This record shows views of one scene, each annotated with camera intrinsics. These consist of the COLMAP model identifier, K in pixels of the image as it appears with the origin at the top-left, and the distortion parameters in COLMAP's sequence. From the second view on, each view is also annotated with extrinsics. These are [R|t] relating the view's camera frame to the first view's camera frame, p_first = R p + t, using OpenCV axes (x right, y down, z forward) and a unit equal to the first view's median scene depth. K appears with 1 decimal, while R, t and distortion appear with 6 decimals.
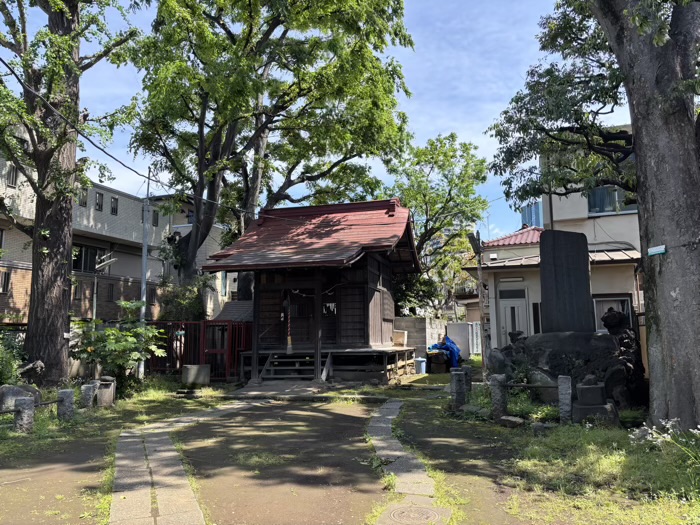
lens RADIAL K [[519.0, 0, 350.0], [0, 519.0, 262.5], [0, 0, 1]] dist [0.025986, -0.003392]
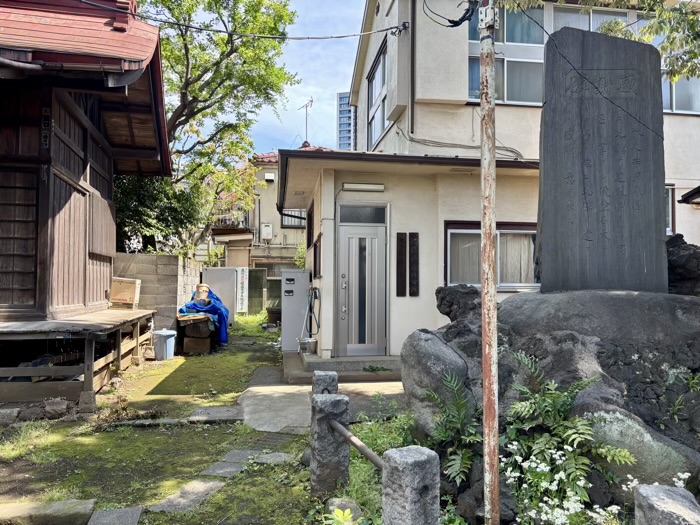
lens RADIAL K [[519.0, 0, 350.0], [0, 519.0, 262.5], [0, 0, 1]] dist [0.025986, -0.003392]
pose [[0.867611, 0.033824, 0.496092, 0.032511], [-0.082371, 0.993676, 0.076309, 0.059205], [-0.490373, -0.107070, 0.864910, 0.456204]]
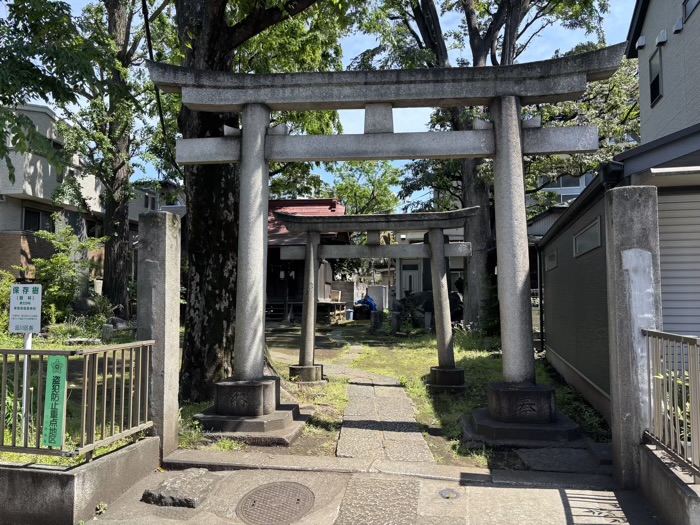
lens RADIAL K [[519.0, 0, 350.0], [0, 519.0, 262.5], [0, 0, 1]] dist [0.025986, -0.003392]
pose [[0.987826, 0.020977, 0.154142, -0.091498], [-0.031481, 0.997321, 0.066028, -0.043543], [-0.152344, -0.070076, 0.985840, -0.430935]]
